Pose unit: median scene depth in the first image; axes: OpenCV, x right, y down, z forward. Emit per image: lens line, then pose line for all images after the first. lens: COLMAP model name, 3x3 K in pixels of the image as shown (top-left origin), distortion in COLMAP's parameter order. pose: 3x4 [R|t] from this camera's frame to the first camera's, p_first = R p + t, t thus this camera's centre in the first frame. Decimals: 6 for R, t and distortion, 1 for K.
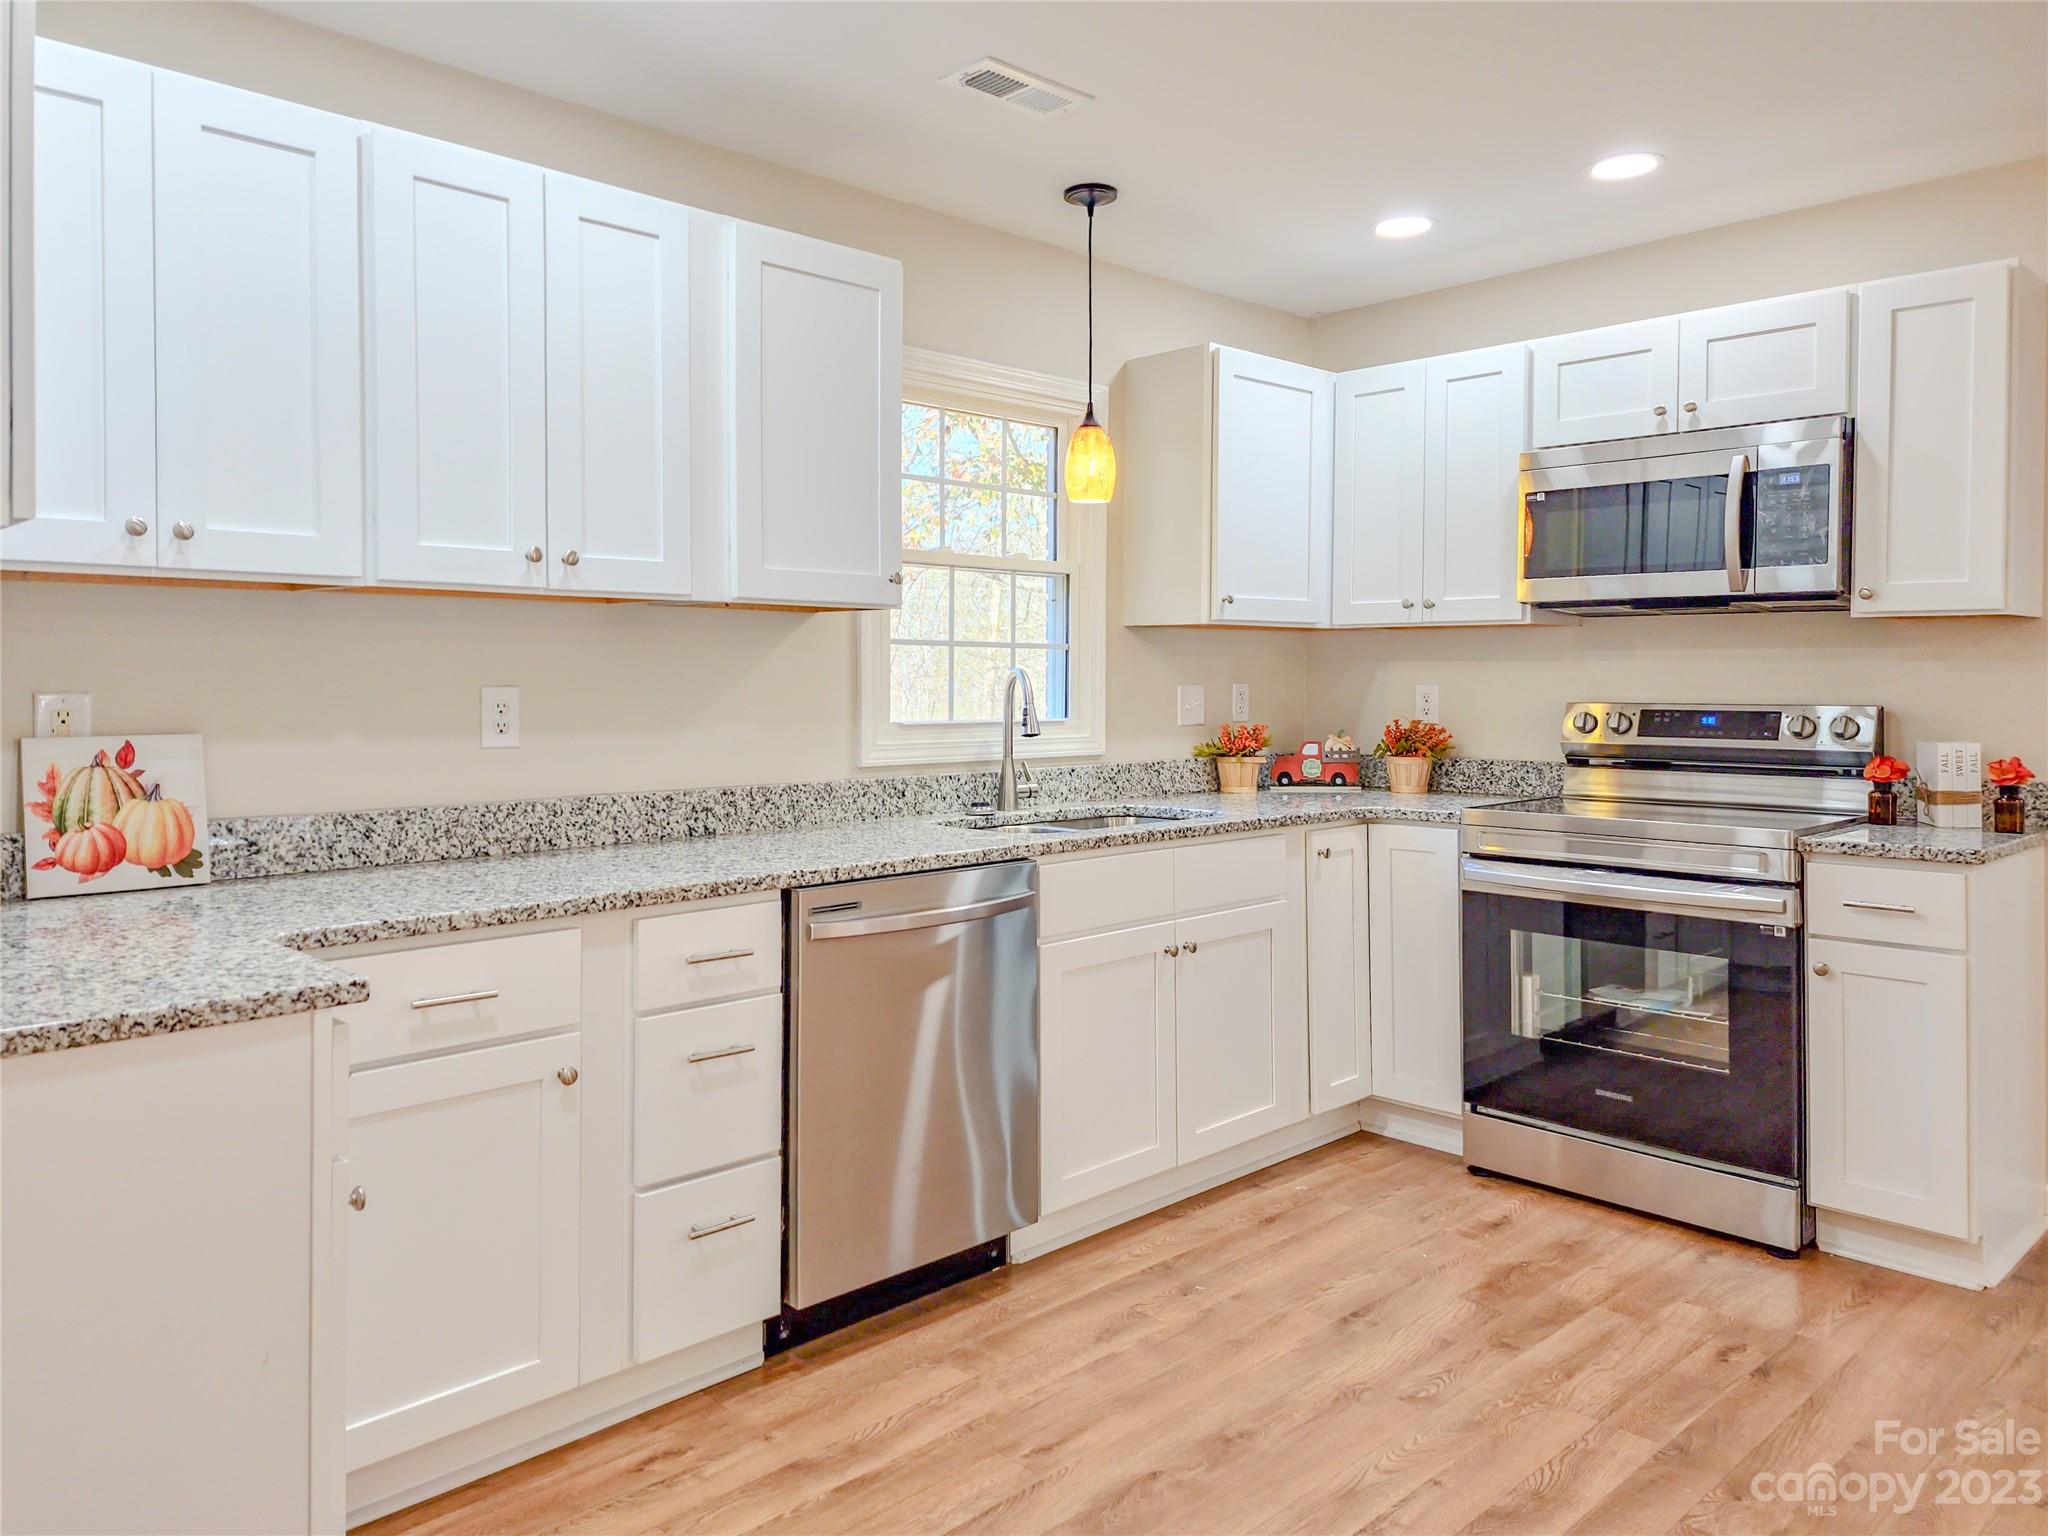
lens RADIAL K [[1528.8, 0, 1031.2], [0, 1528.8, 680.0], [0, 0, 1]] dist [0.088514, -0.074328]
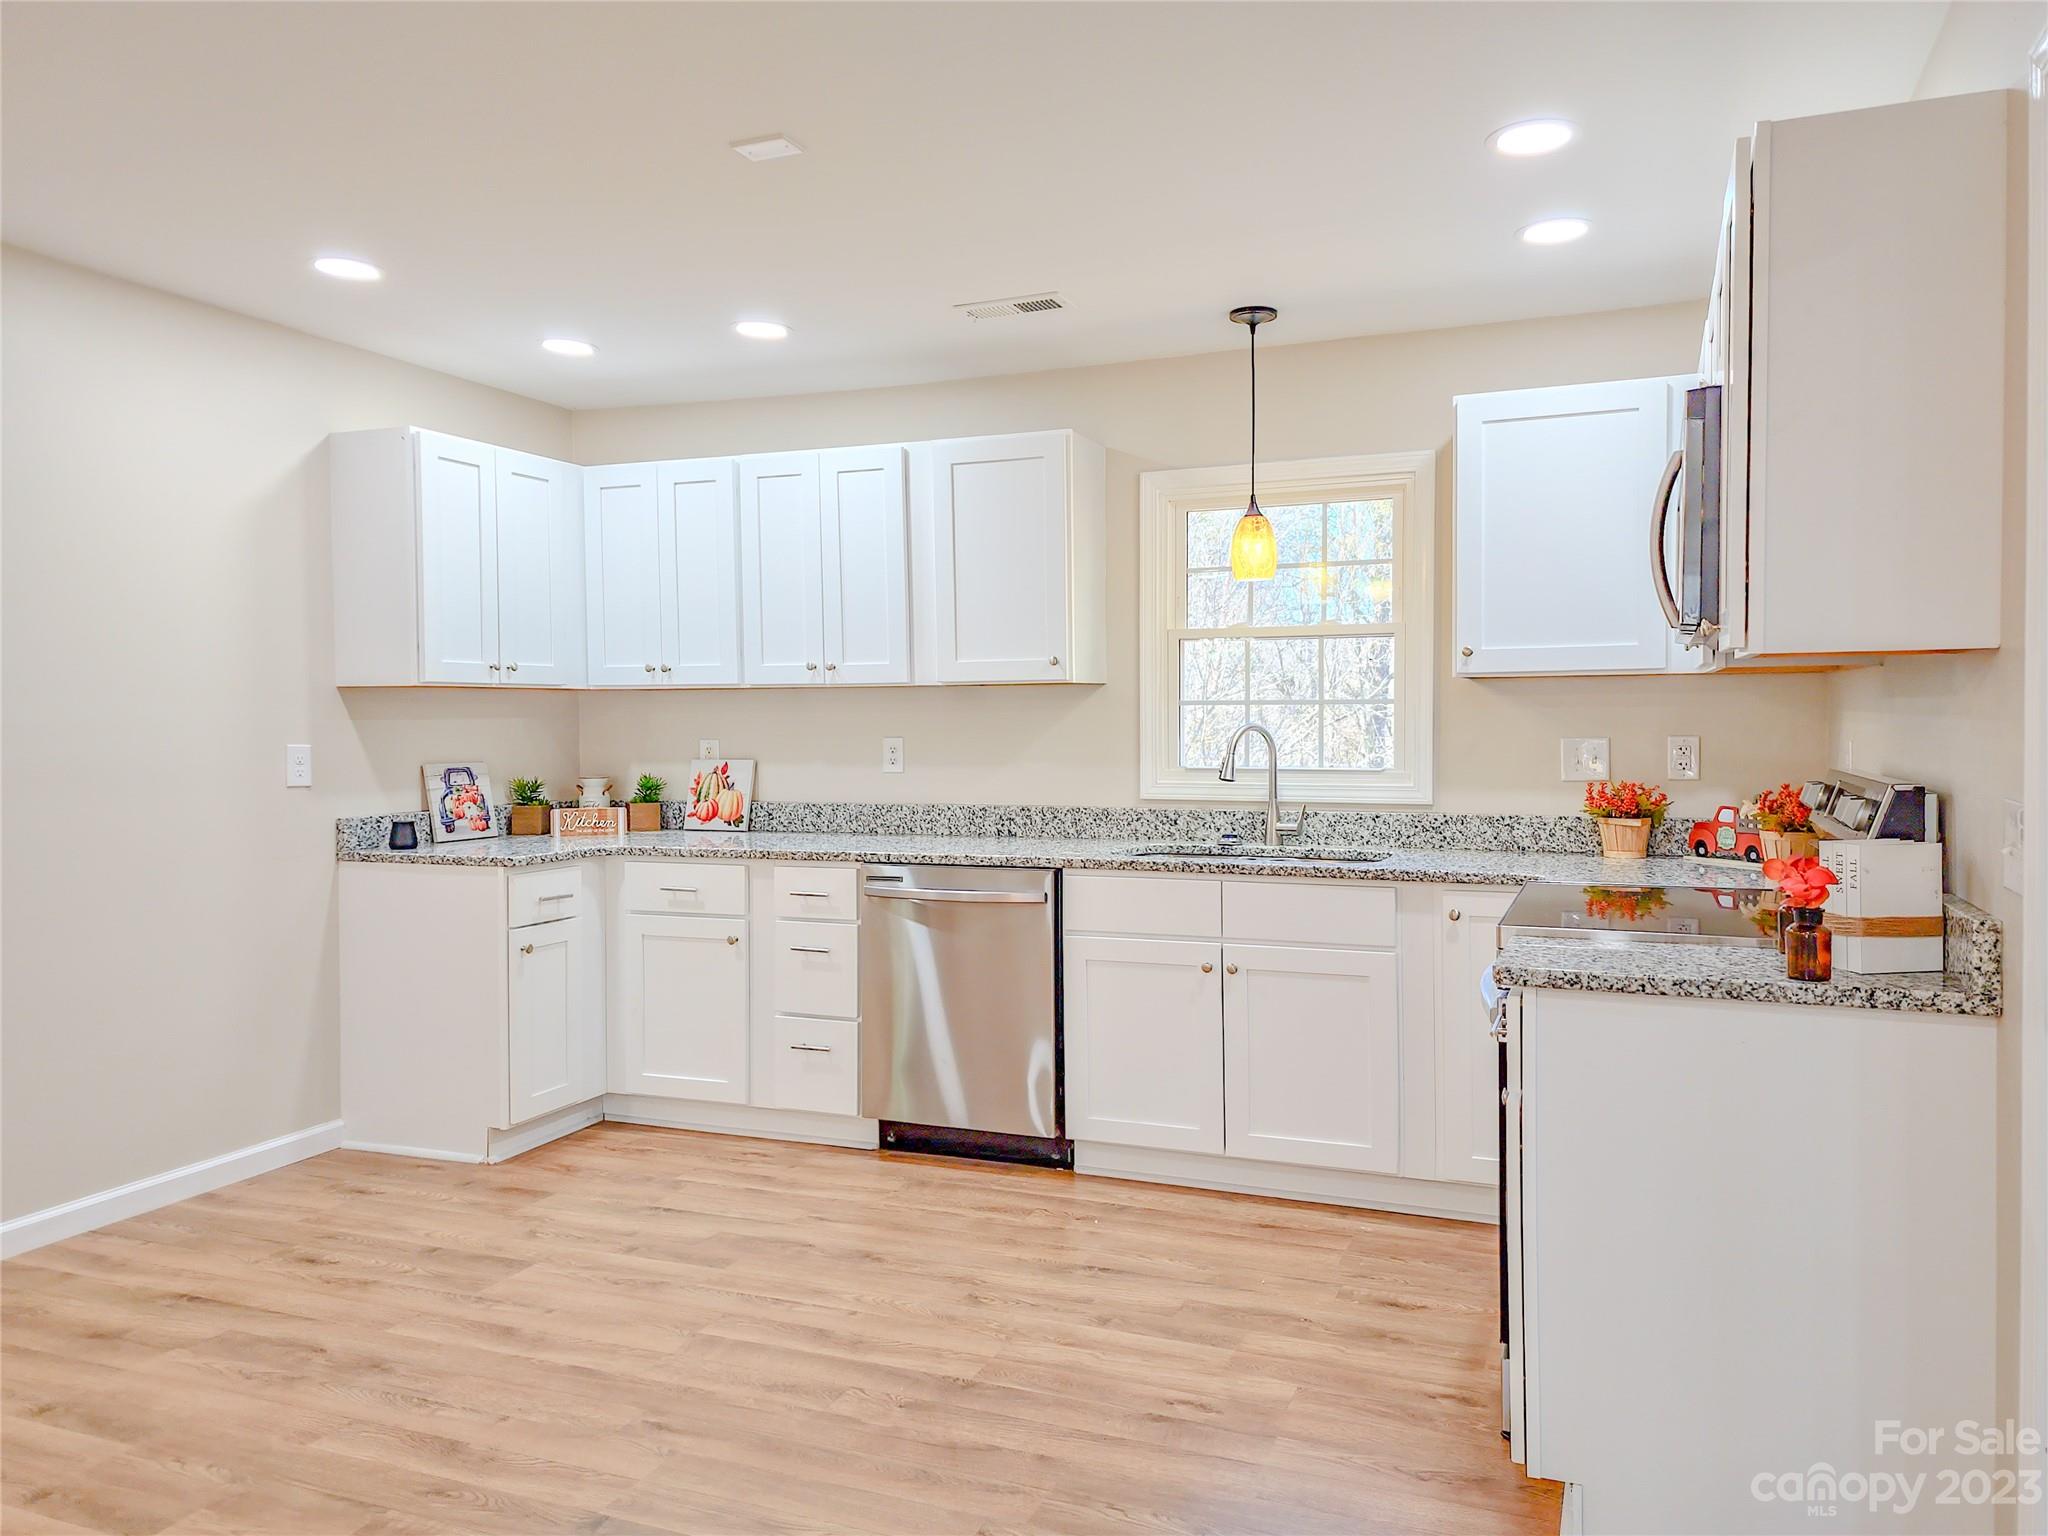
lens RADIAL K [[1499.6, 0, 1032.0], [0, 1499.6, 729.2], [0, 0, 1]] dist [0.114374, -0.069821]
pose [[0.374752, 0.005658, -0.927108, 1.287415], [0.005648, 0.999949, 0.008386, -0.018243], [0.927108, -0.008379, 0.374701, 0.517802]]
